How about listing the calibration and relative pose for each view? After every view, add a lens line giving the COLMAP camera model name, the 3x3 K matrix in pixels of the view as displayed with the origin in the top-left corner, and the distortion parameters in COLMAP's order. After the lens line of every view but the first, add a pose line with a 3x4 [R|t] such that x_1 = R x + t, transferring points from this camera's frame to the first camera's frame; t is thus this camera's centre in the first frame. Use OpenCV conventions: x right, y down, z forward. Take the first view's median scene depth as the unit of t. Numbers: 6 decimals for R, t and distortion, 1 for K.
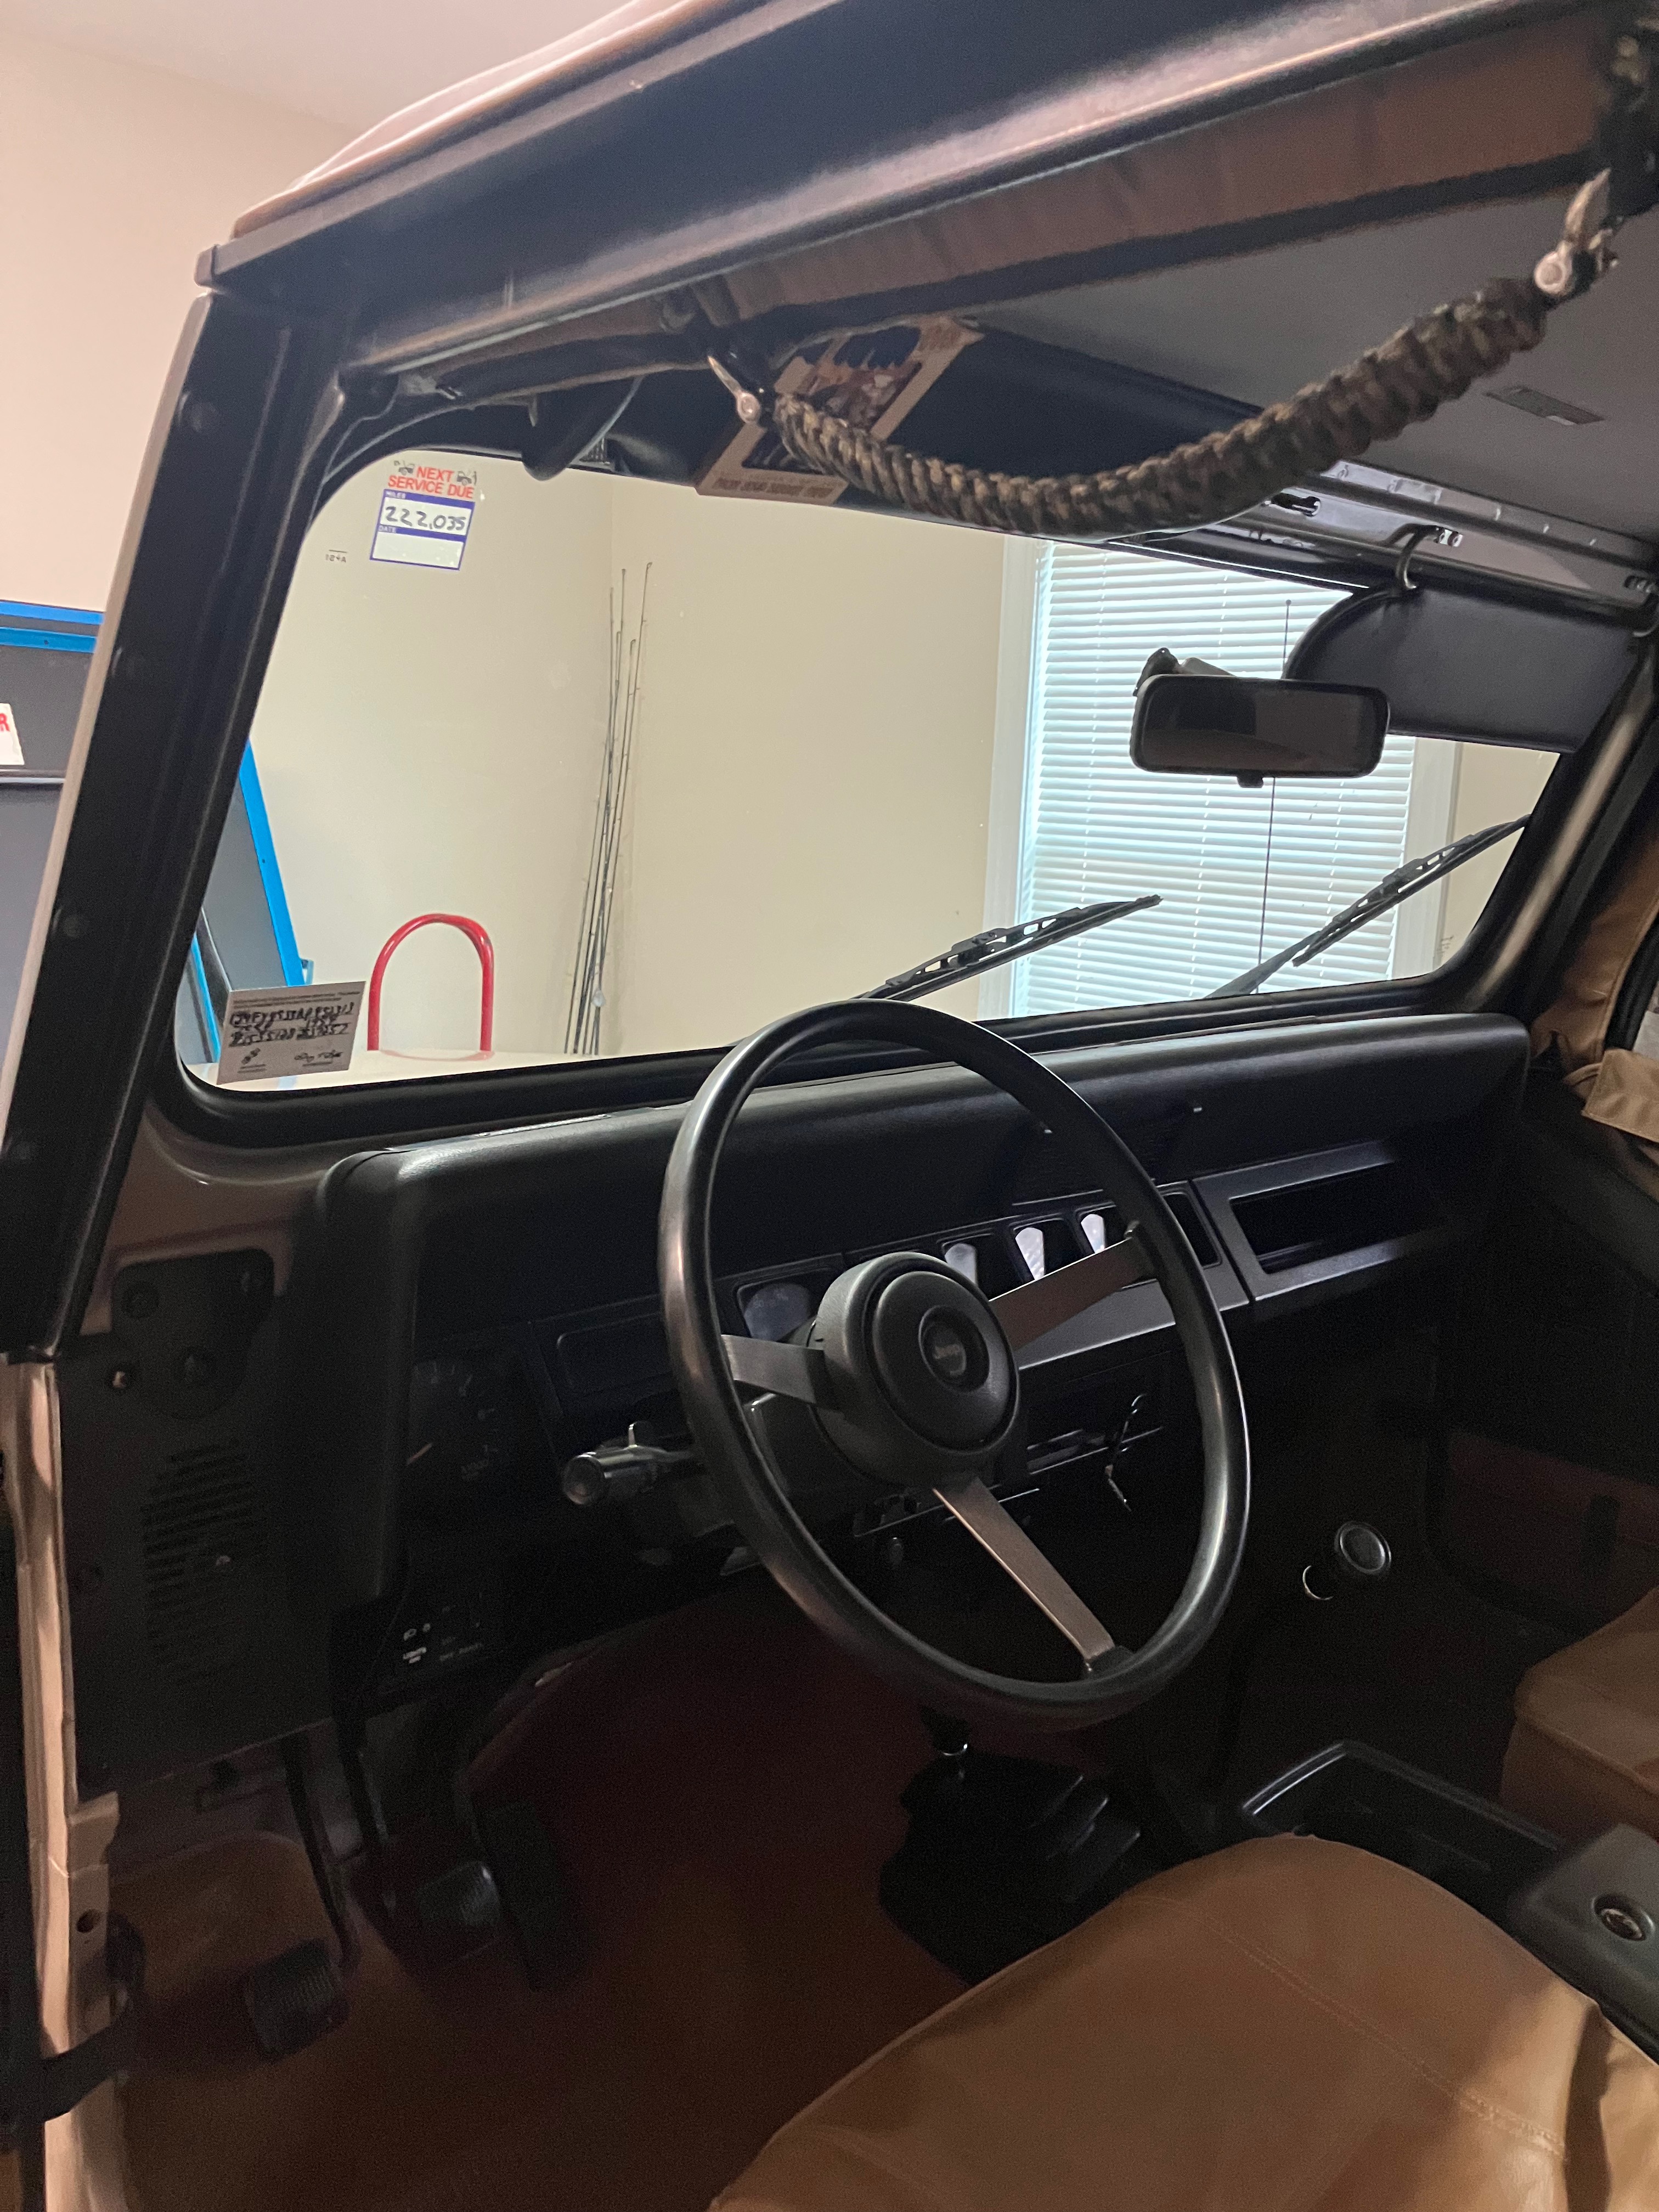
lens RADIAL K [[1806.7, 0, 815.8], [0, 1806.7, 1103.3], [0, 0, 1]] dist [0.066770, -0.071461]
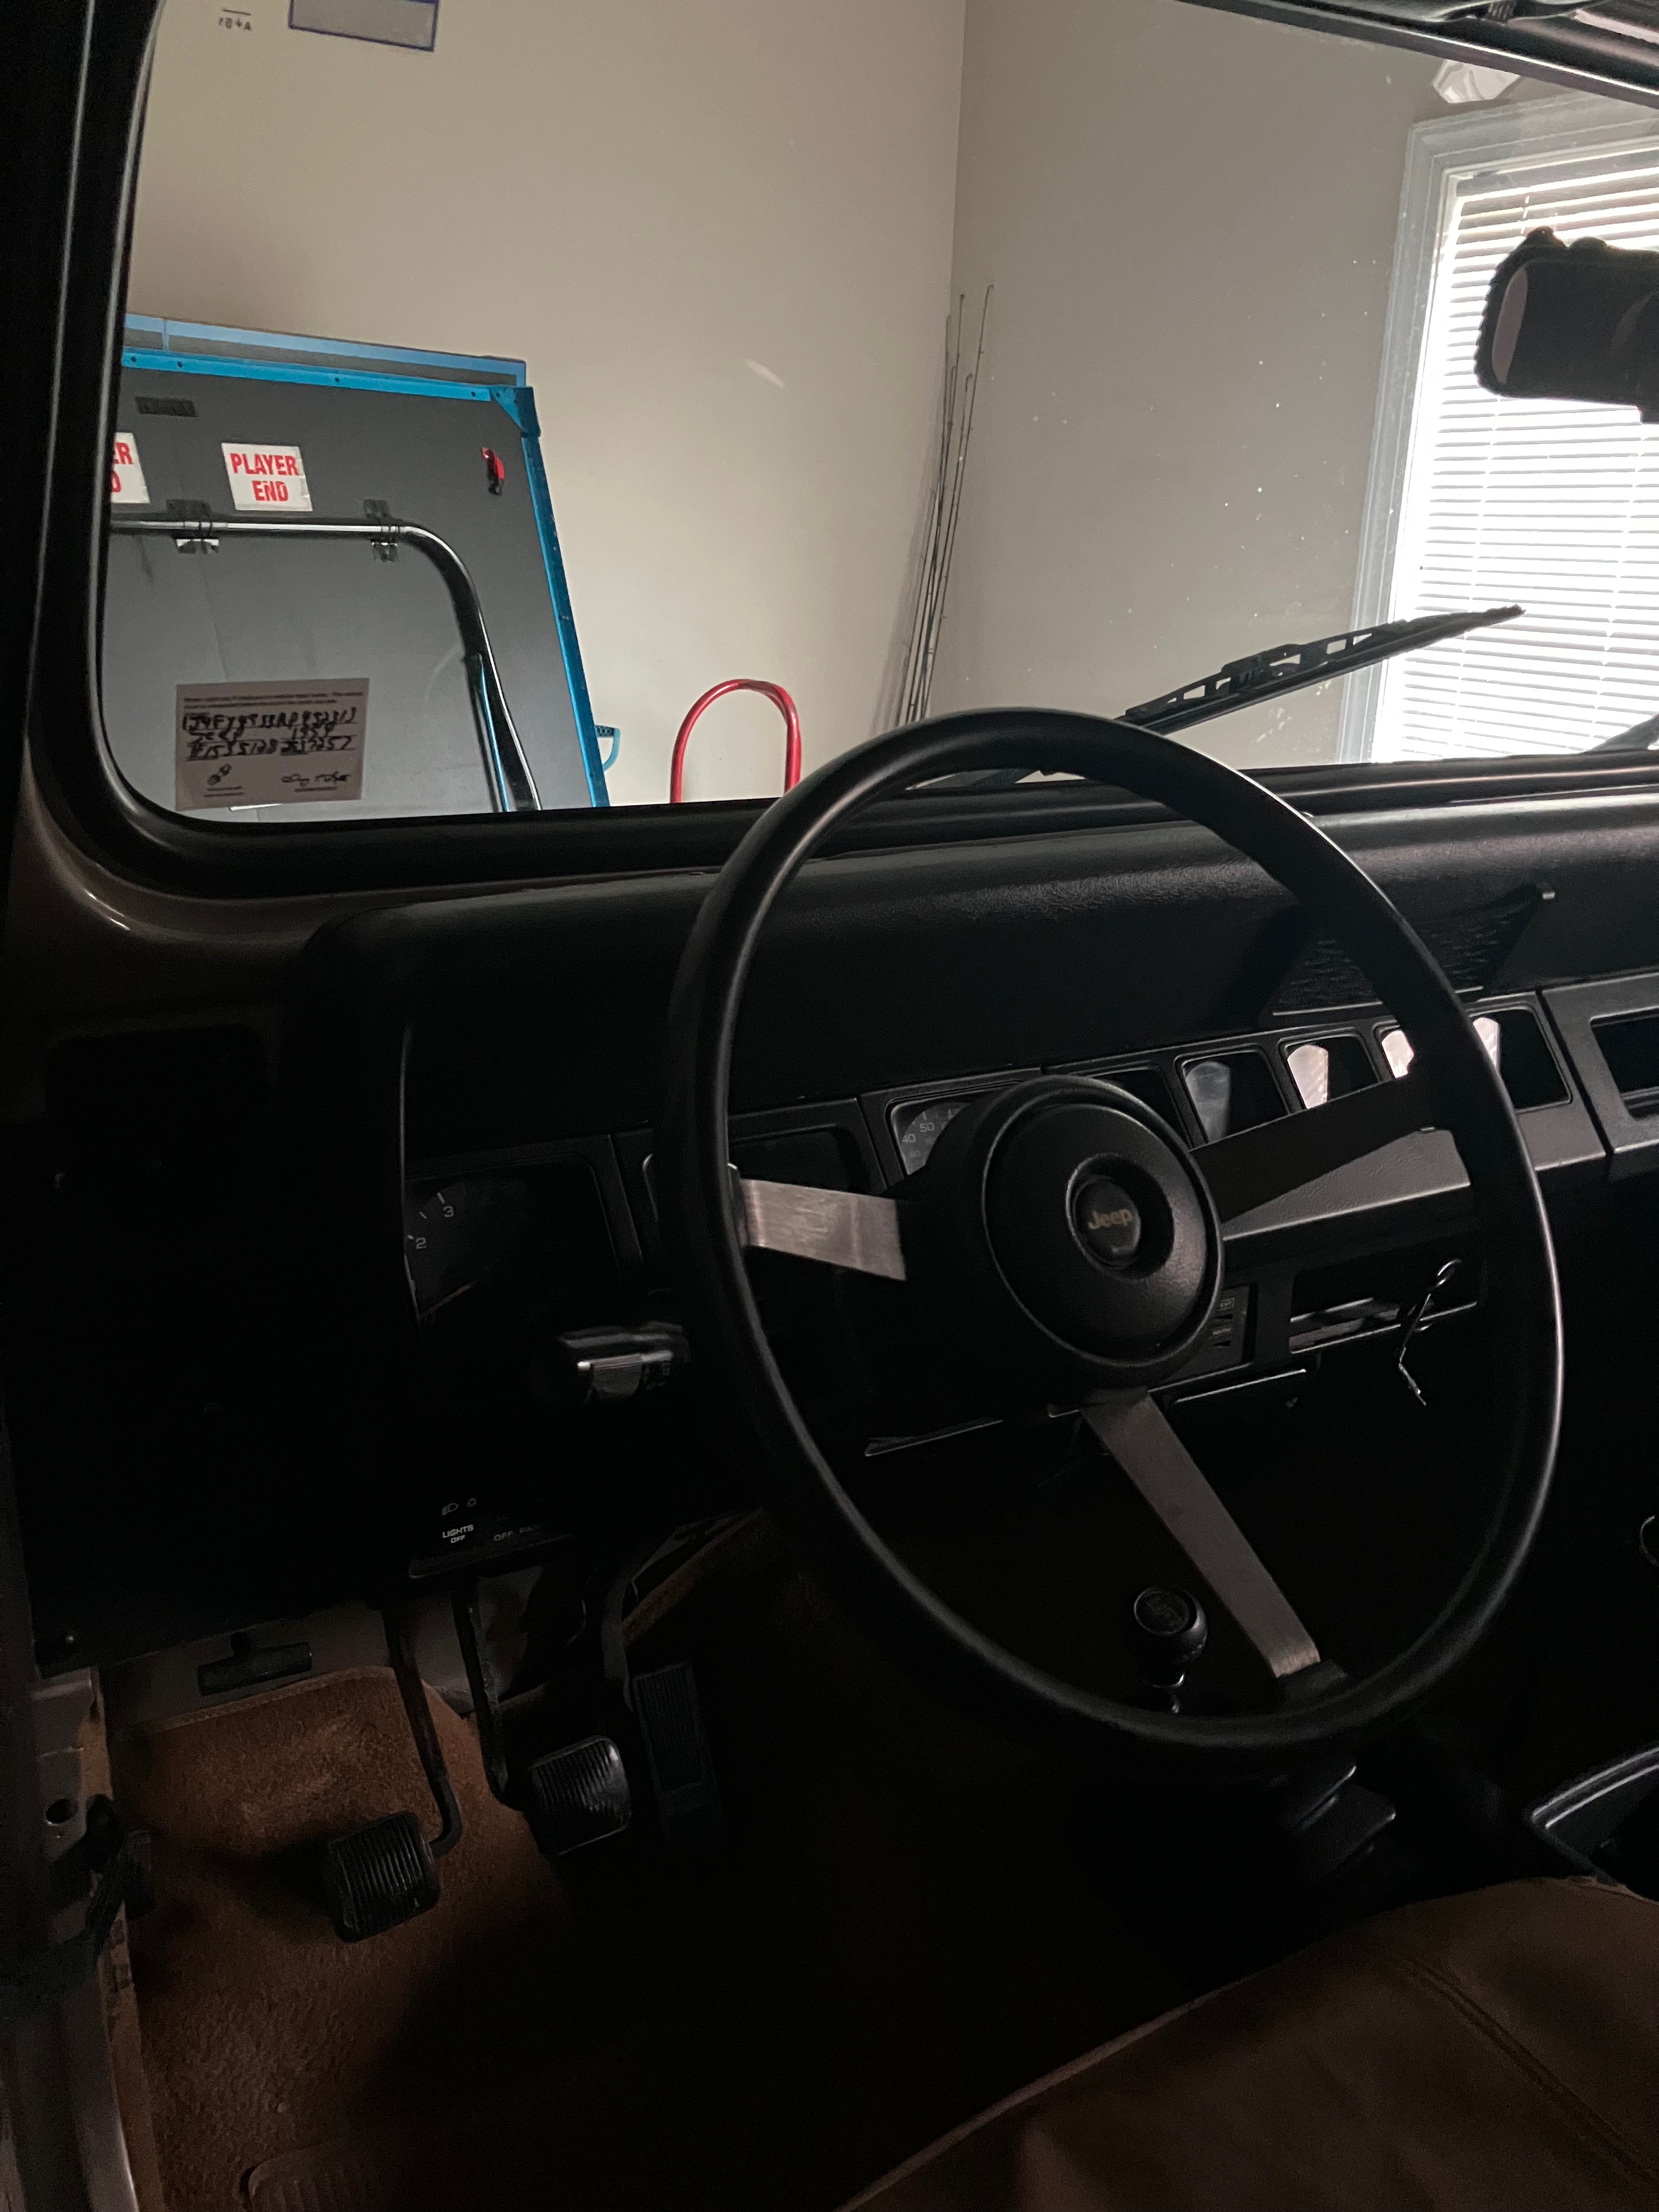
lens RADIAL K [[1780.8, 0, 829.5], [0, 1780.8, 1106.0], [0, 0, 1]] dist [0.003333, -0.000467]
pose [[0.979335, 0.053714, -0.194982, 0.073721], [-0.030722, 0.992409, 0.119081, 0.011969], [0.199898, -0.110630, 0.973551, 0.238489]]
